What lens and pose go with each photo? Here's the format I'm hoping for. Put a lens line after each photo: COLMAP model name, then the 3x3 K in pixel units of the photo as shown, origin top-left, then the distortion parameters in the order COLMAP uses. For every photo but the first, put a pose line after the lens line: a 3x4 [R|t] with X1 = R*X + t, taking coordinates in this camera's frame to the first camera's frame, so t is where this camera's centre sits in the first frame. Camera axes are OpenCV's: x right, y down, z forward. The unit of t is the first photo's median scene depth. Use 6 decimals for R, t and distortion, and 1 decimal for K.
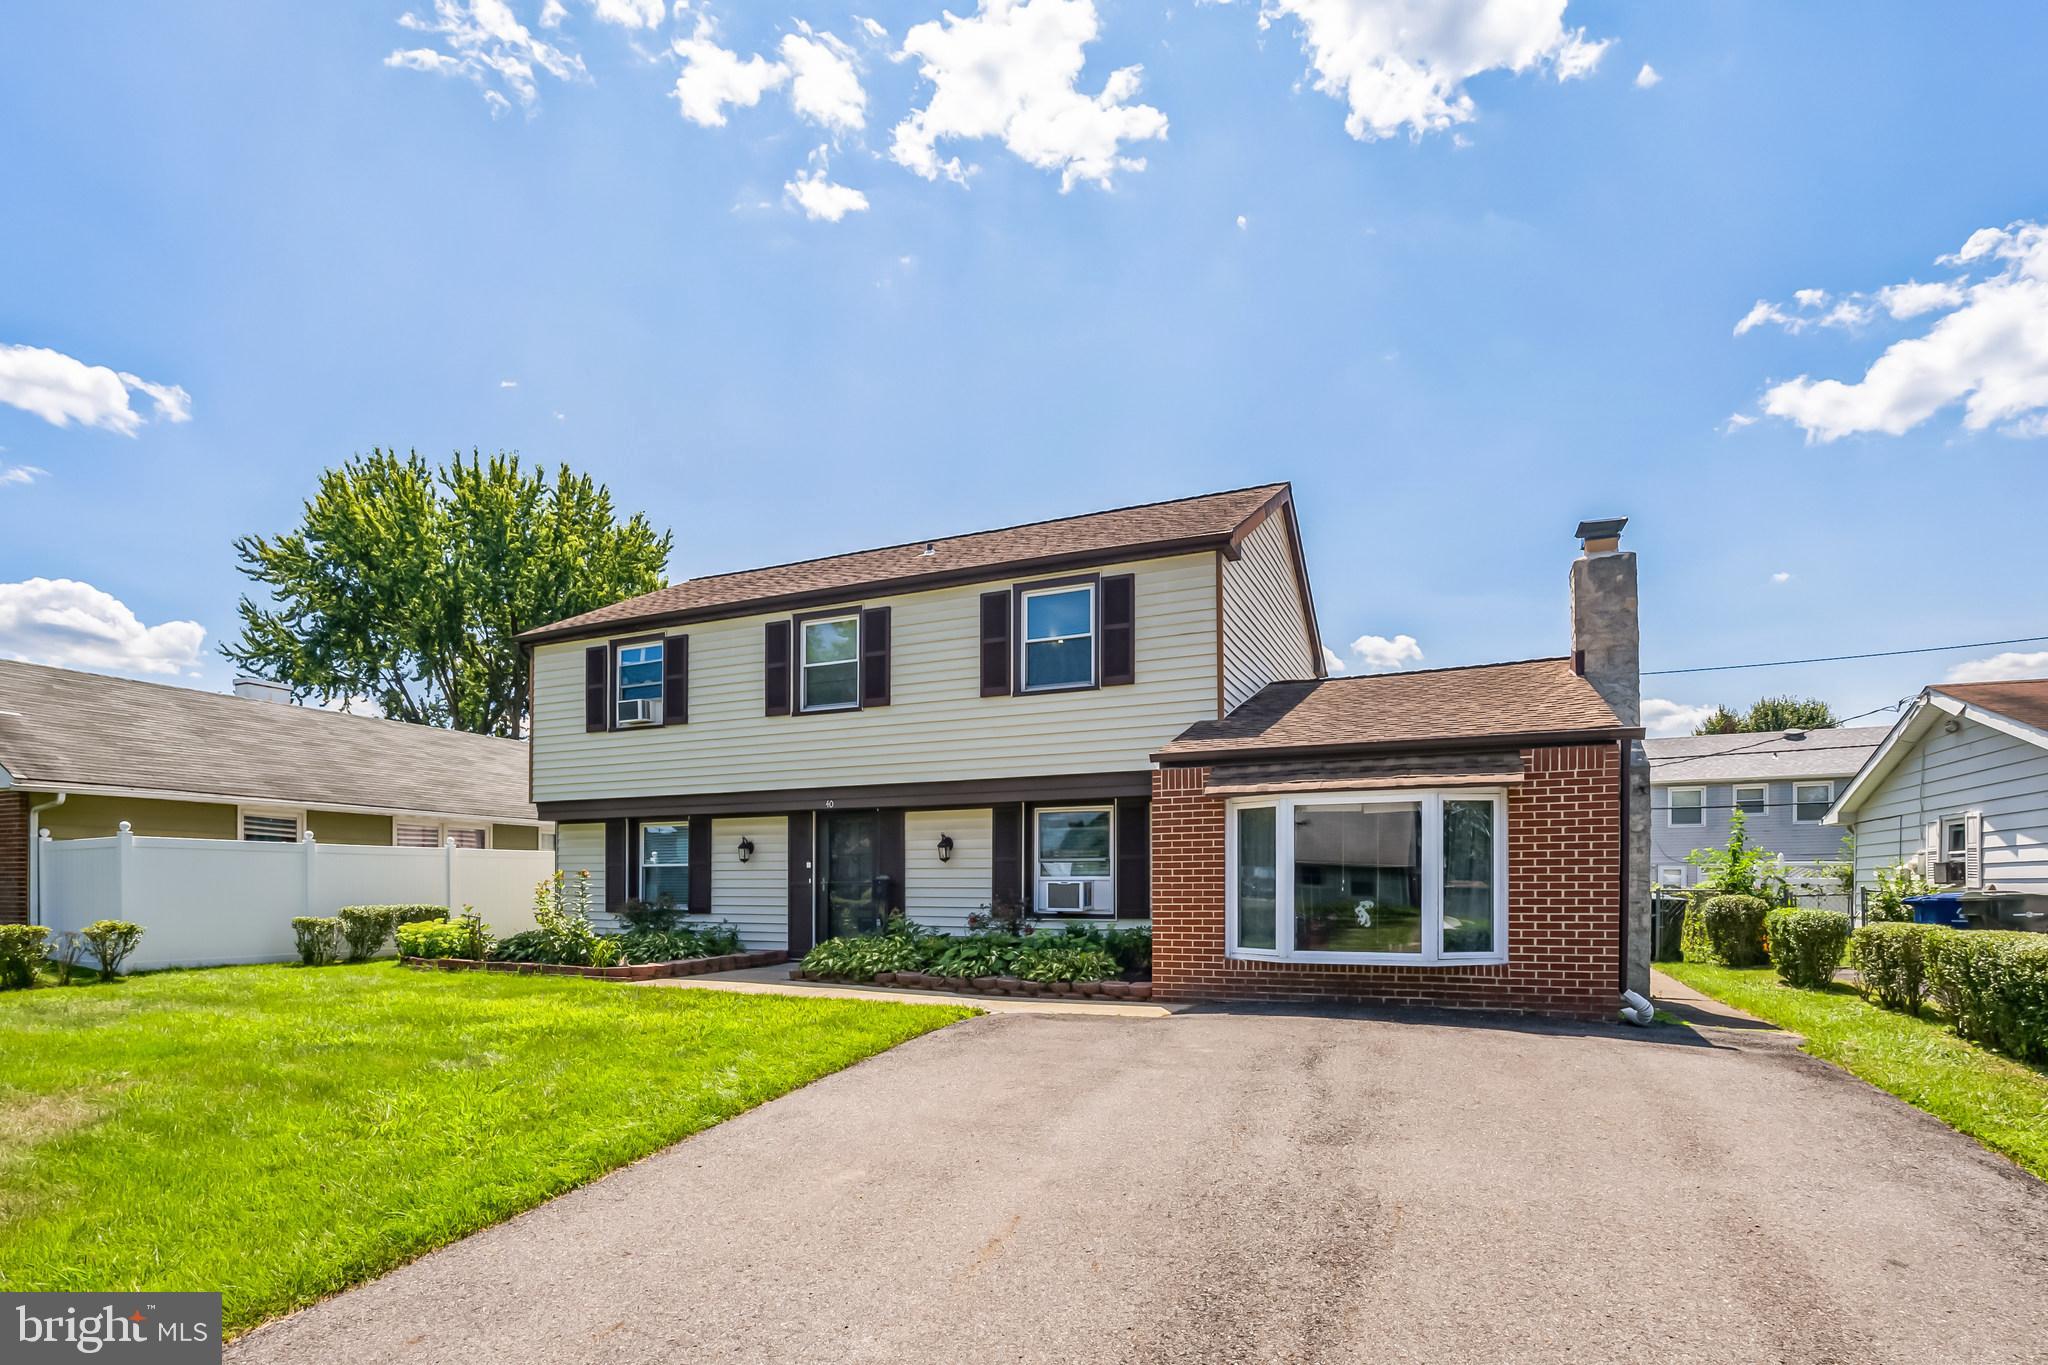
lens RADIAL K [[1000.2, 0, 1022.3], [0, 1000.2, 766.3], [0, 0, 1]] dist [-0.025897, 0.000105]
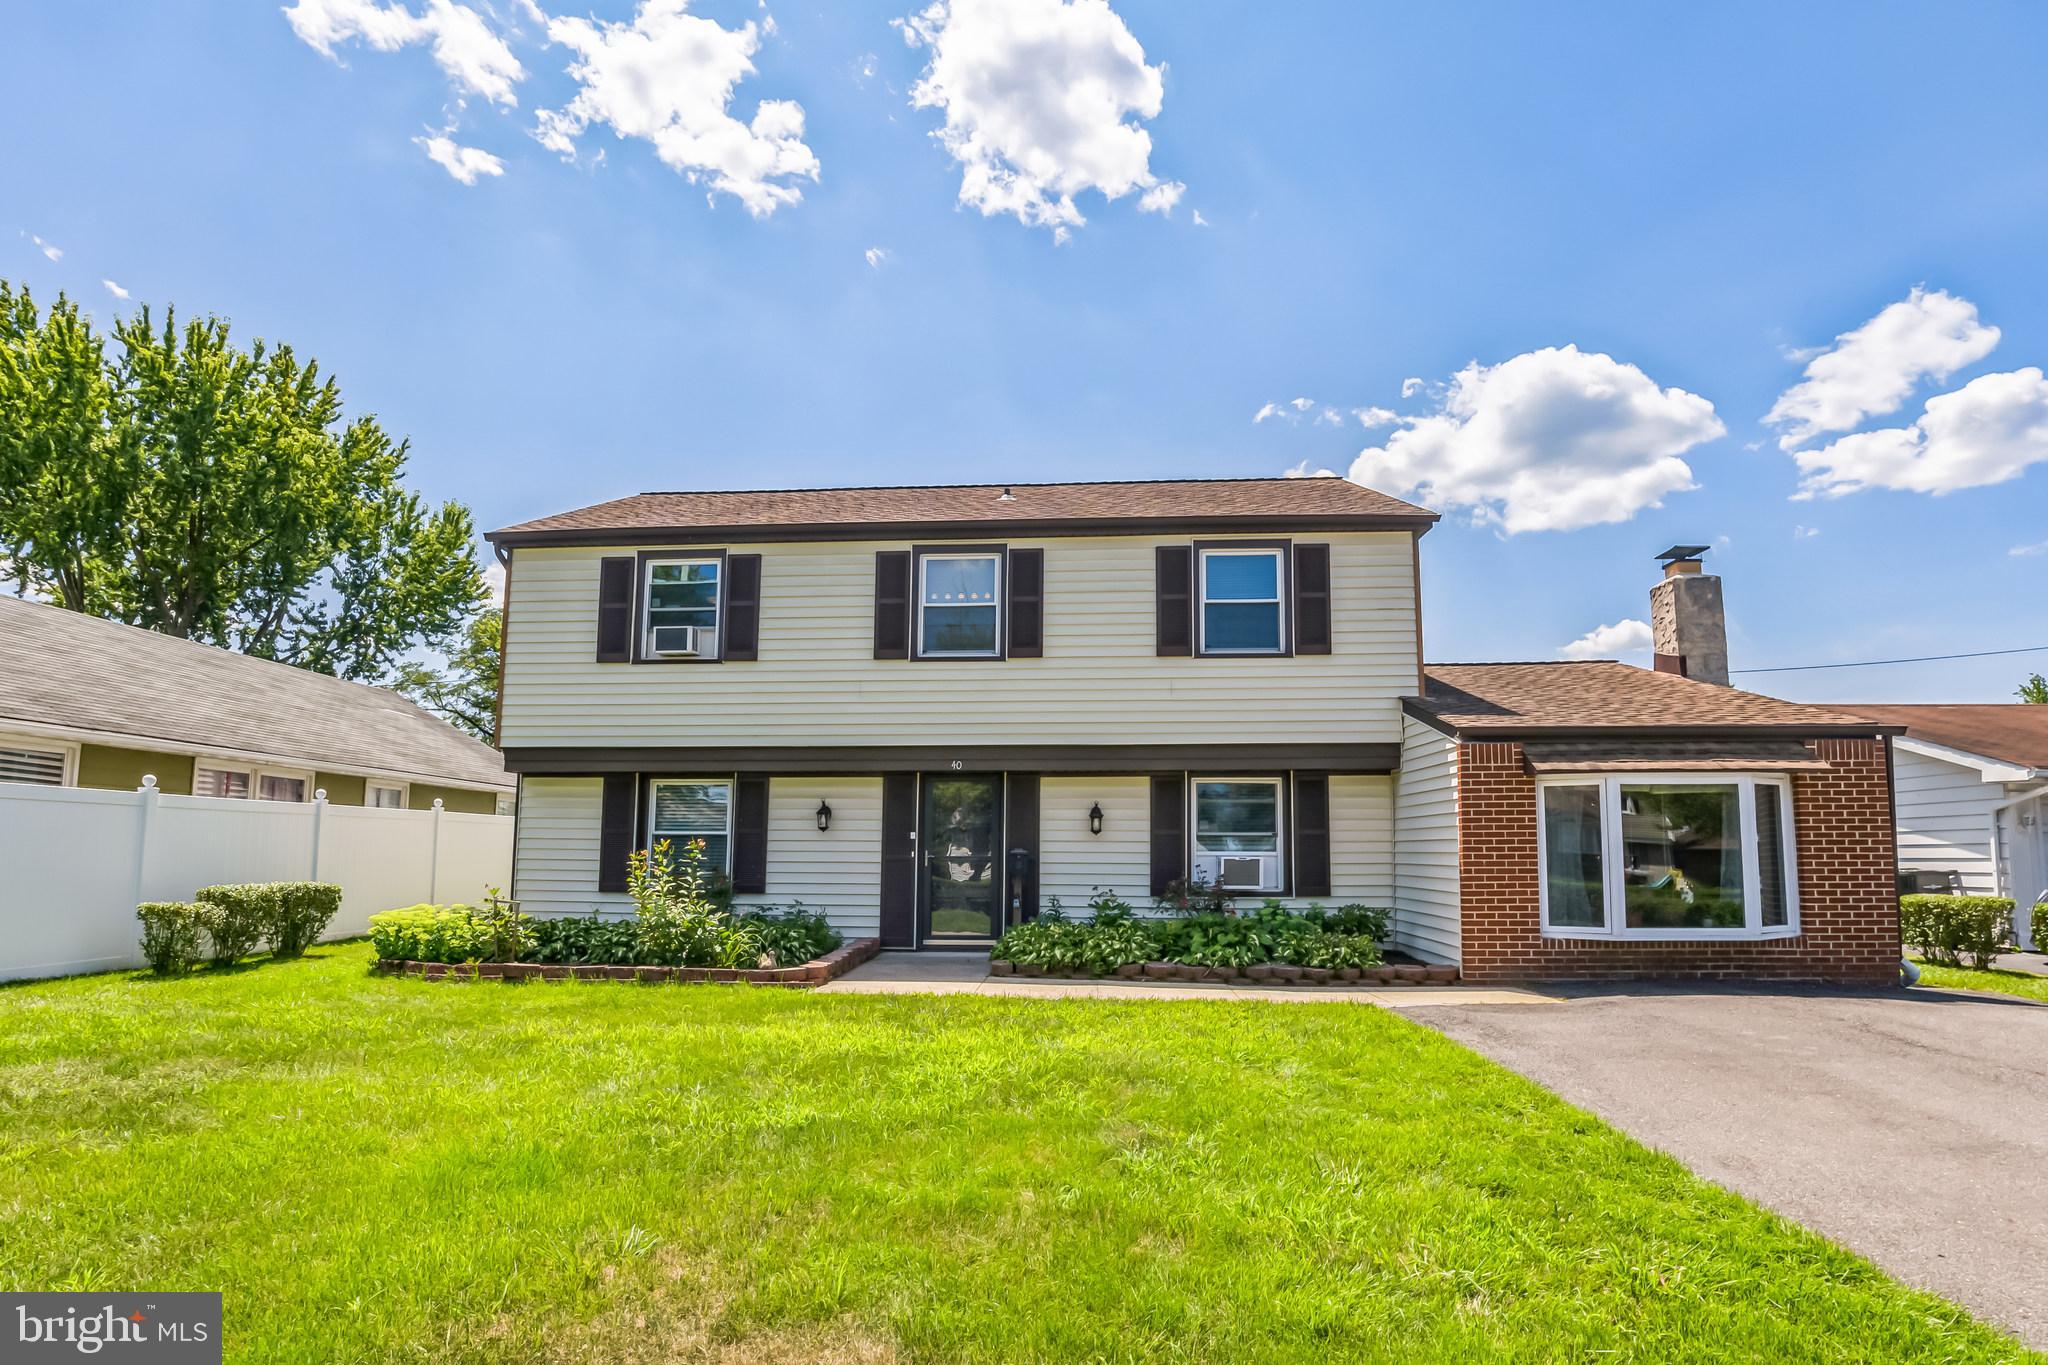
lens RADIAL K [[946.9, 0, 1026.5], [0, 946.9, 678.7], [0, 0, 1]] dist [-0.024725, 0.000261]
pose [[0.936094, 0.069404, 0.344834, -0.436773], [-0.046714, 0.996187, -0.073689, 0.021055], [-0.348633, 0.052871, 0.935767, 0.211867]]
